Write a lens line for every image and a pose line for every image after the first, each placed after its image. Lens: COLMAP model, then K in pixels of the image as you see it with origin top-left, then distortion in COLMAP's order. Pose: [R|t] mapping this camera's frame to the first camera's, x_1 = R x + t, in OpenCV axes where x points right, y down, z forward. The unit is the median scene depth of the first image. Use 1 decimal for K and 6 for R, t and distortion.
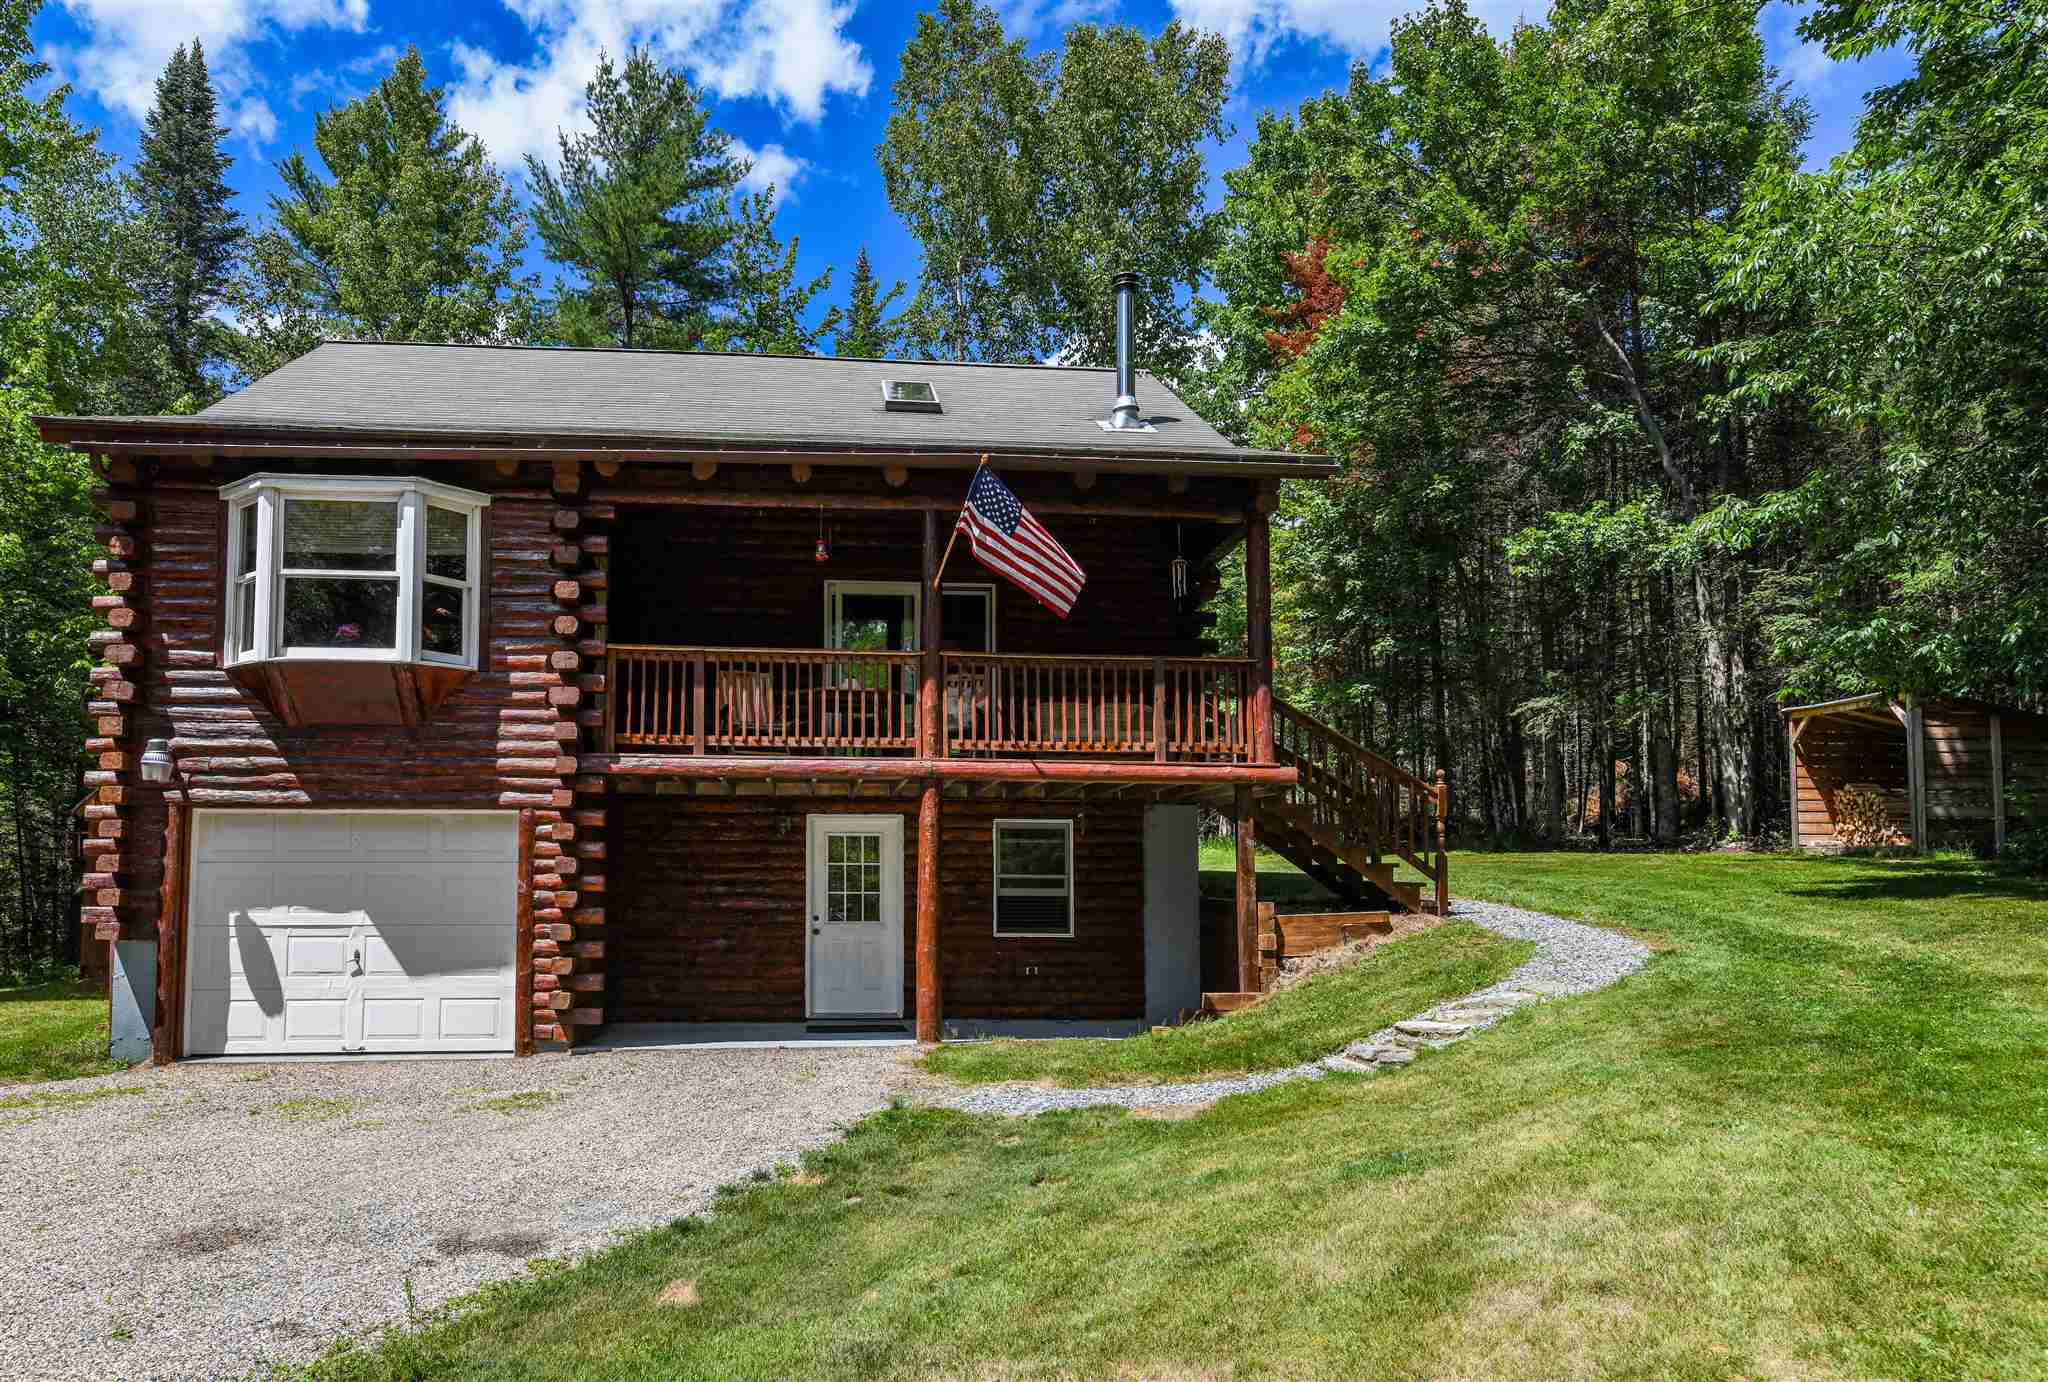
lens RADIAL K [[1414.4, 0, 907.9], [0, 1414.4, 811.0], [0, 0, 1]] dist [0.034190, -0.000171]
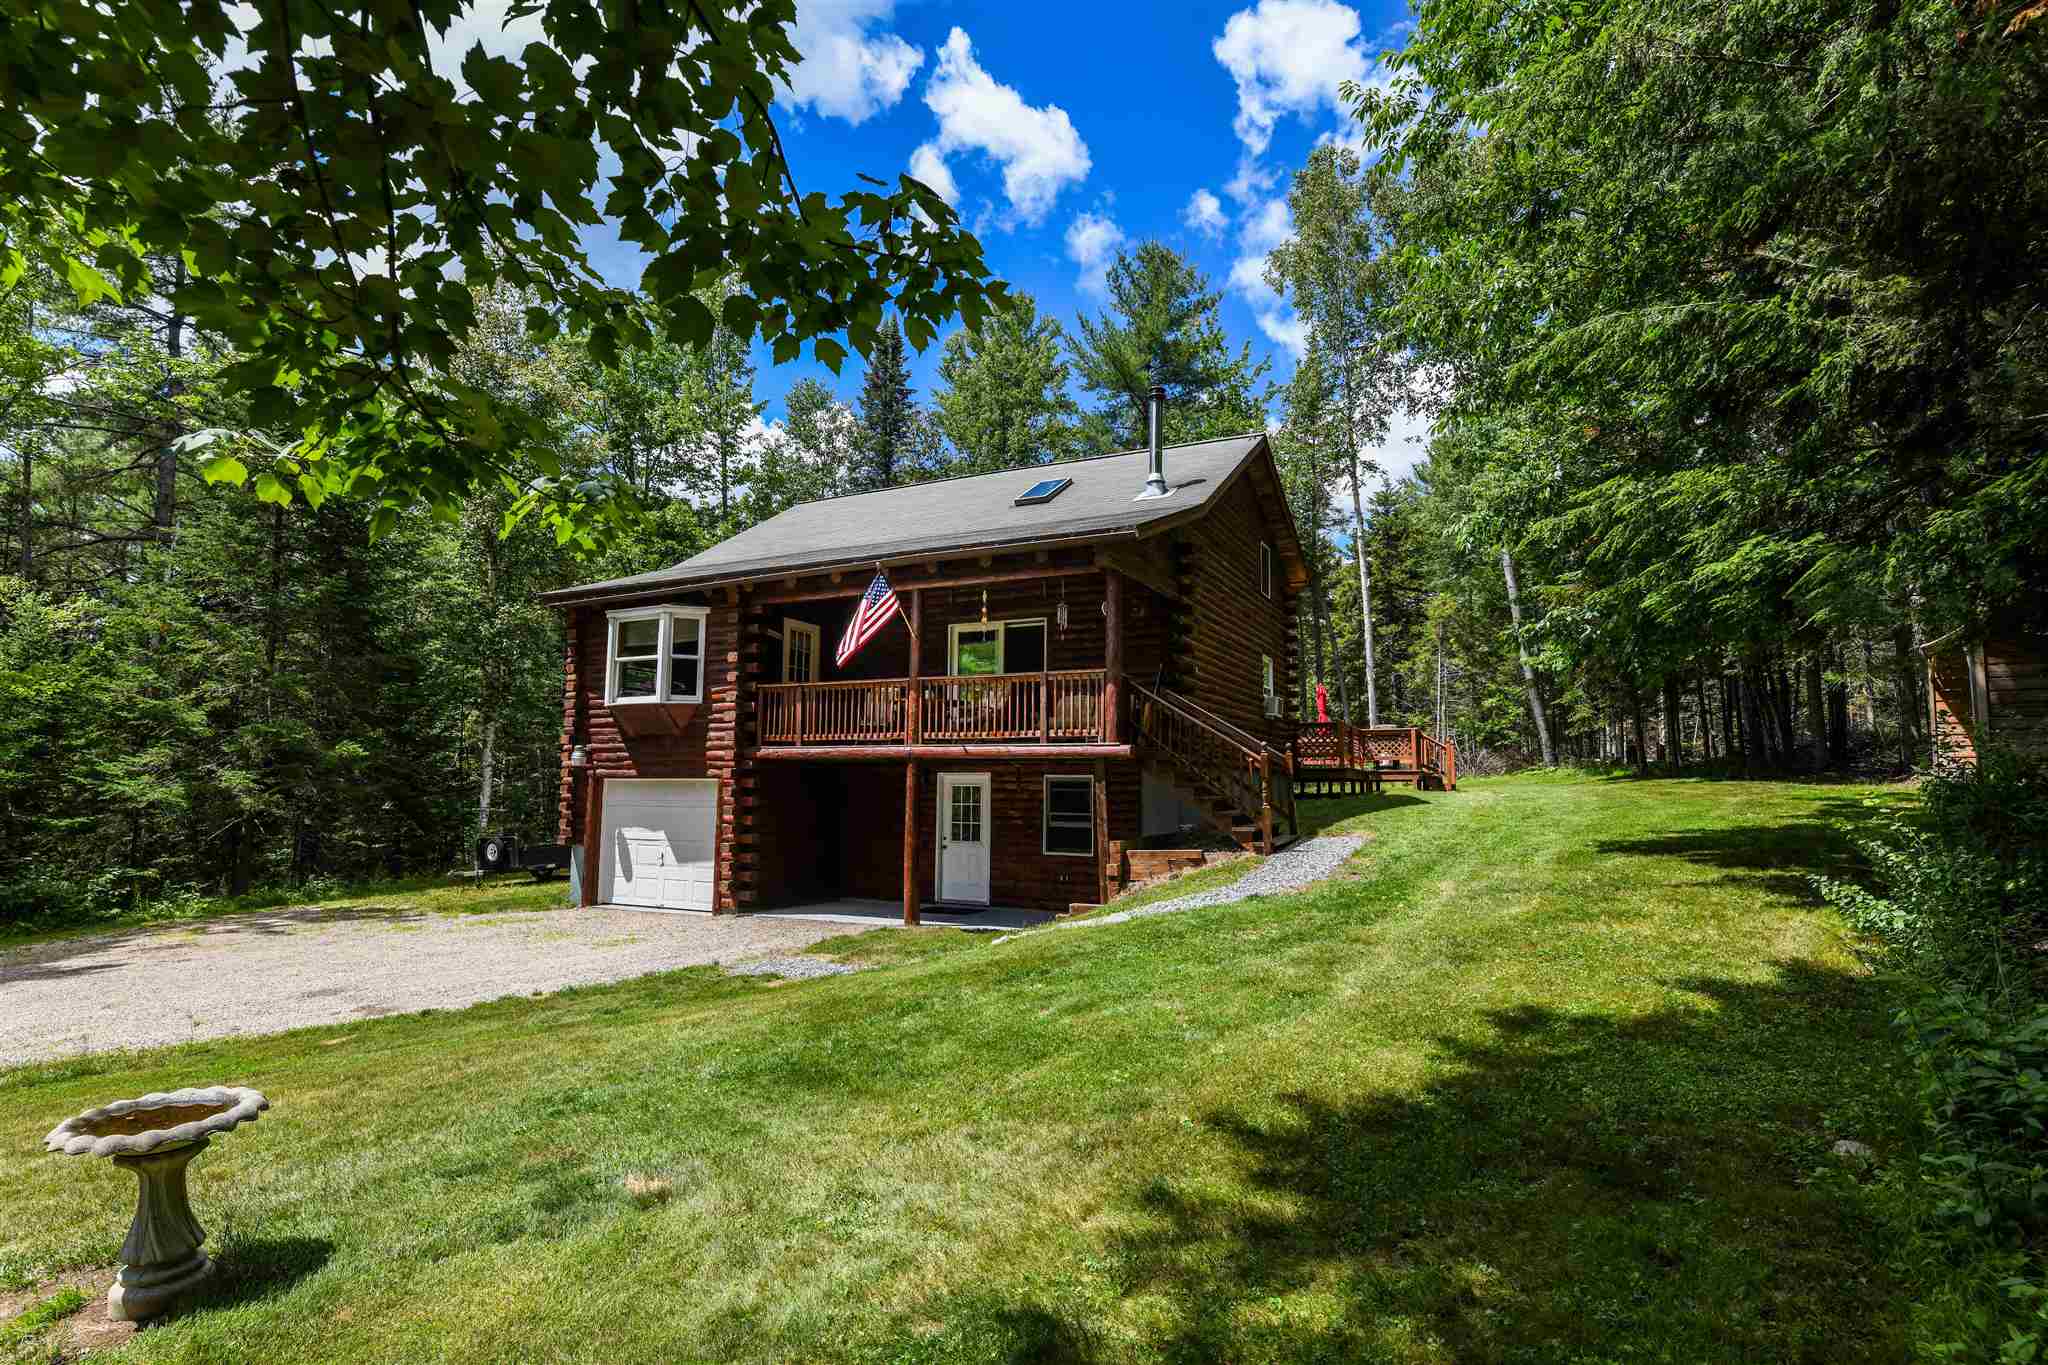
lens RADIAL K [[1000.8, 0, 1017.5], [0, 1000.8, 687.1], [0, 0, 1]] dist [-0.014815, -0.000046]
pose [[0.855366, -0.049383, -0.515665, 0.719139], [0.029808, 0.998488, -0.046176, -0.047300], [0.517166, 0.024127, 0.855545, 0.097293]]
